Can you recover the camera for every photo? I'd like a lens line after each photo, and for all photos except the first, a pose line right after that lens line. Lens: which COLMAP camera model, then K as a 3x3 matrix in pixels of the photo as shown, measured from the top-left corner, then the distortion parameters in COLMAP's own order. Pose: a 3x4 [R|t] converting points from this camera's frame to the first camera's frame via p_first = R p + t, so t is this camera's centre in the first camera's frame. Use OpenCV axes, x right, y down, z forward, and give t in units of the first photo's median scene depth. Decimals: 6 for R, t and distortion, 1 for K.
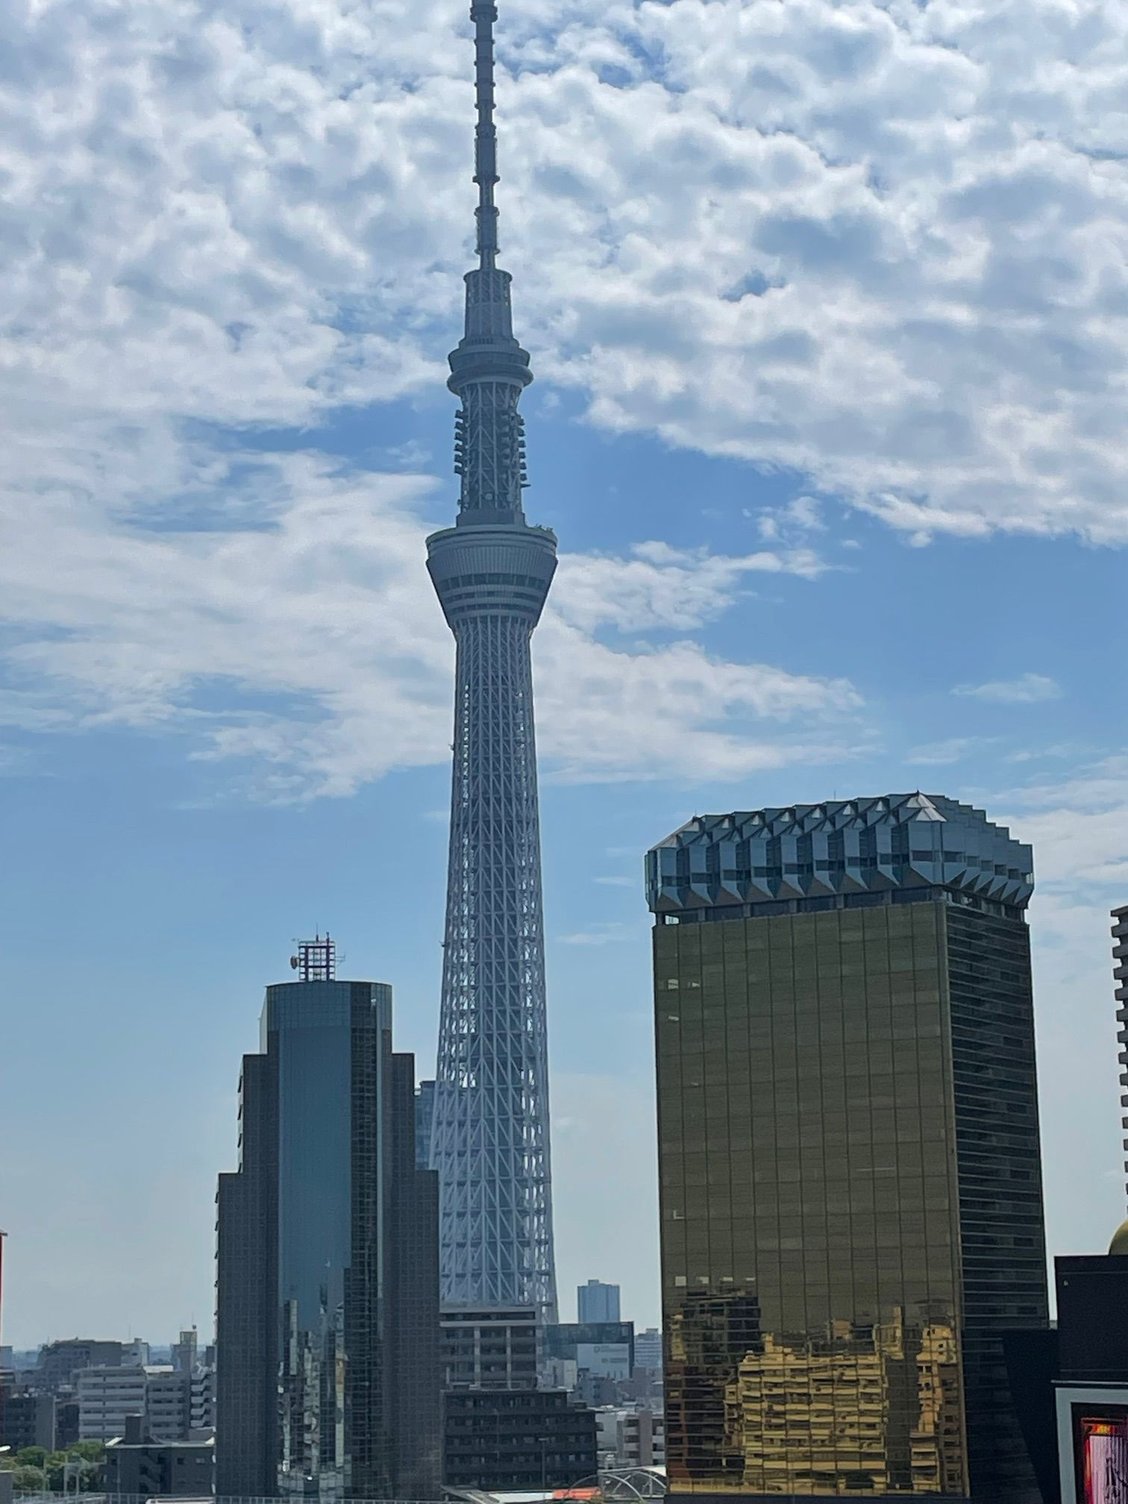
lens RADIAL K [[2761.8, 0, 564.0], [0, 2761.8, 752.0], [0, 0, 1]] dist [-0.031784, -0.136657]
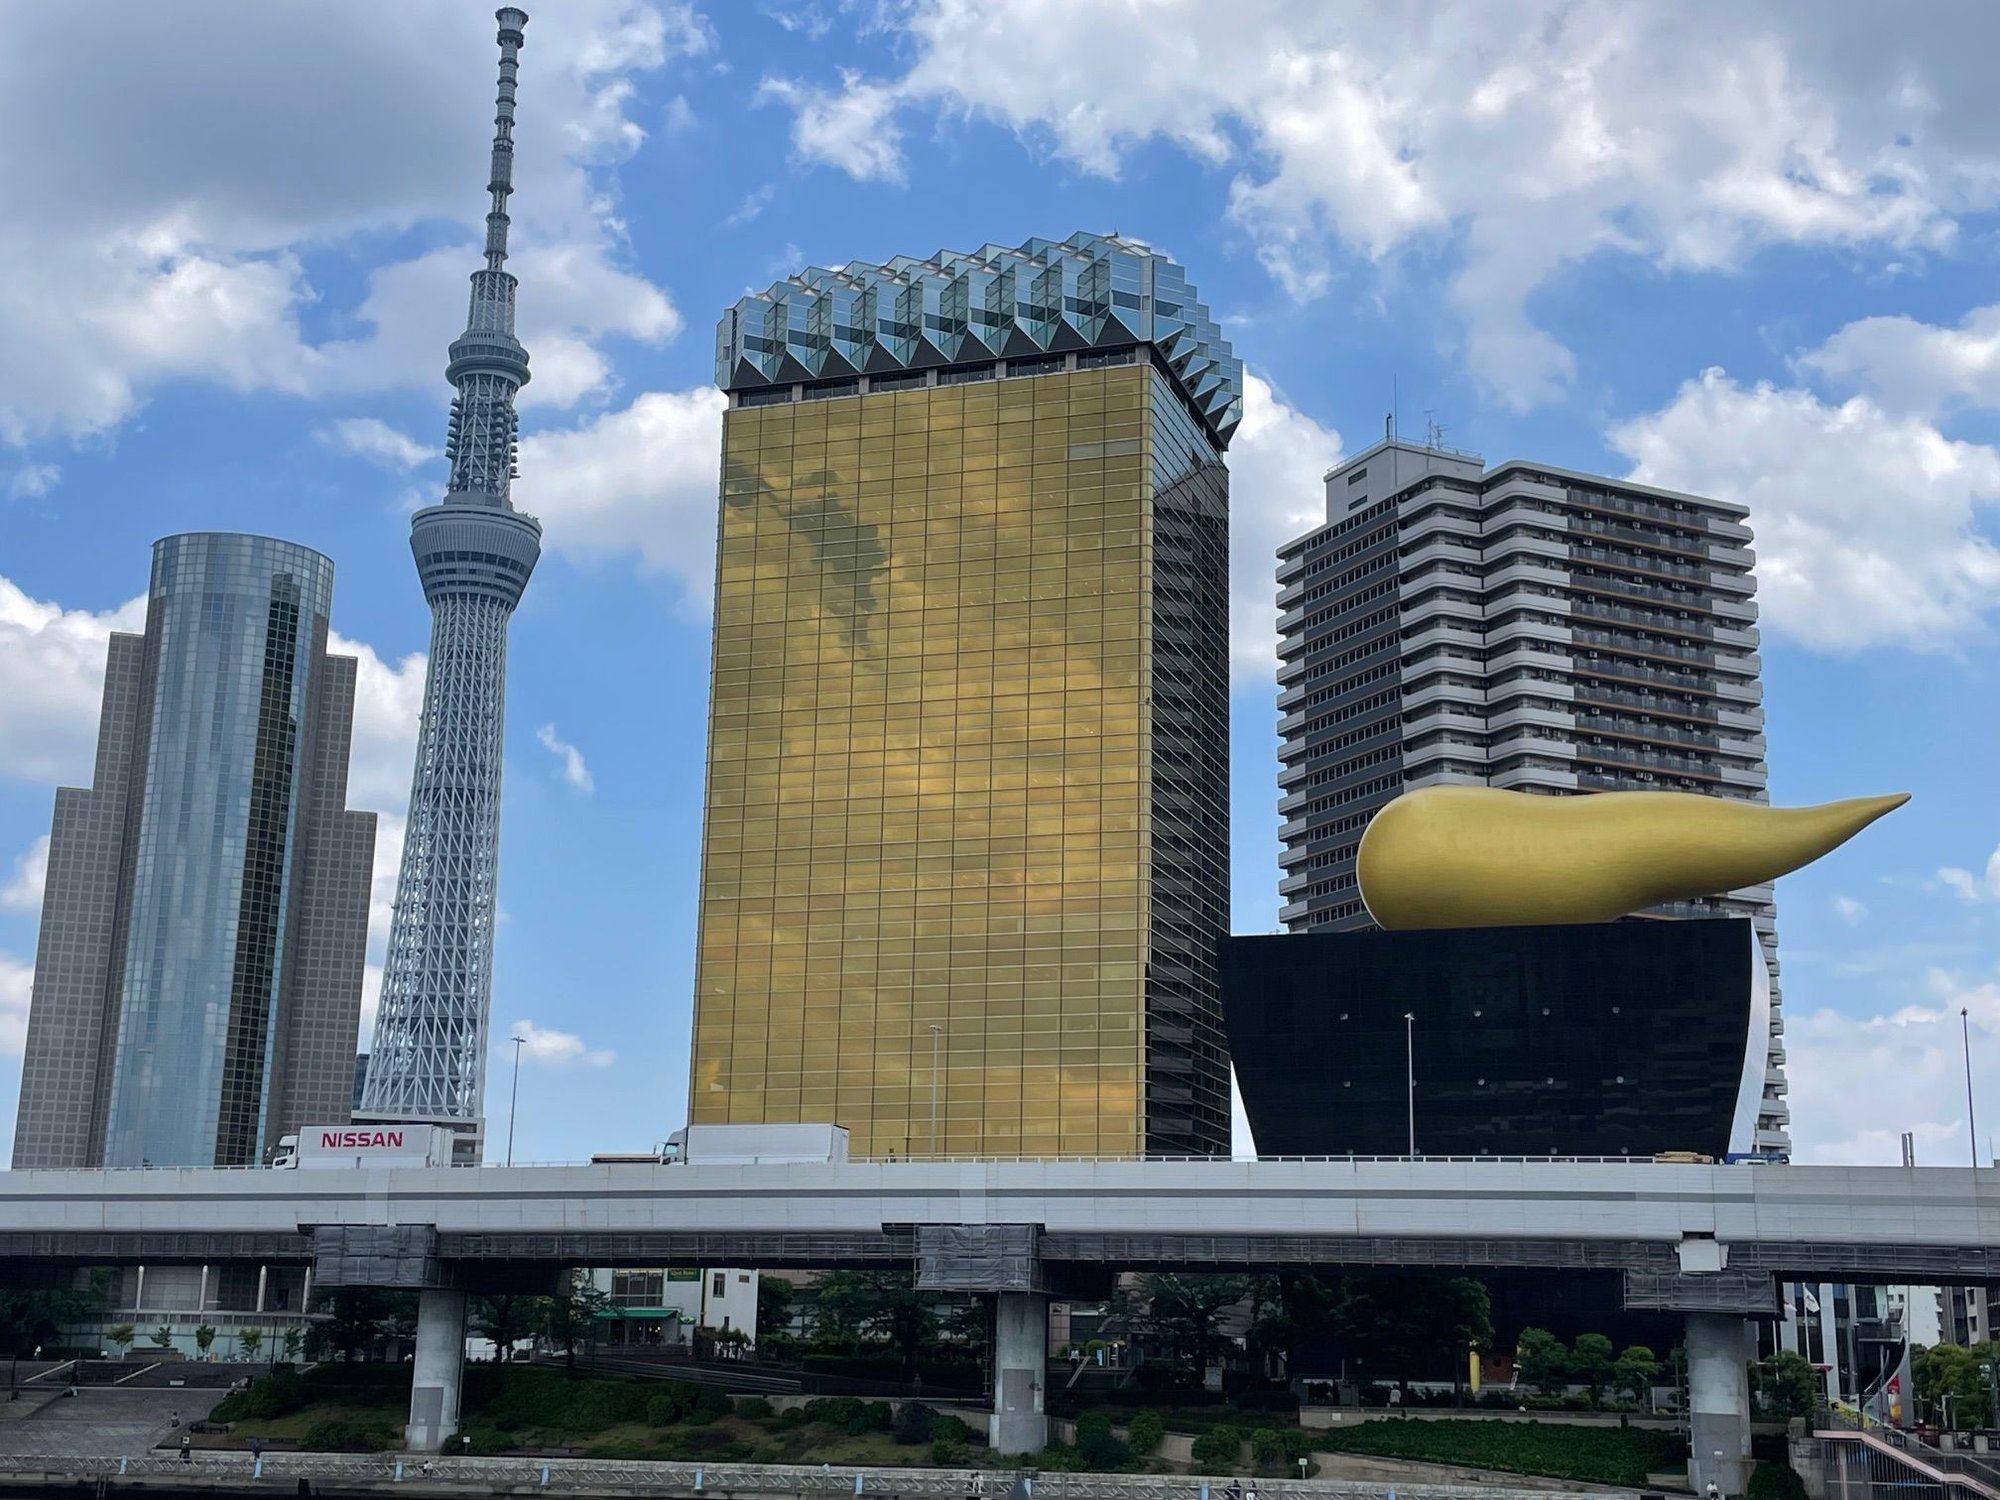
lens RADIAL K [[2335.5, 0, 1000.0], [0, 2335.5, 750.0], [0, 0, 1]] dist [0.133578, -0.379698]
pose [[0.976194, 0.086293, 0.198995, -0.002976], [-0.075810, 0.995332, -0.059721, 0.046559], [-0.203219, 0.043213, 0.978179, 0.102168]]
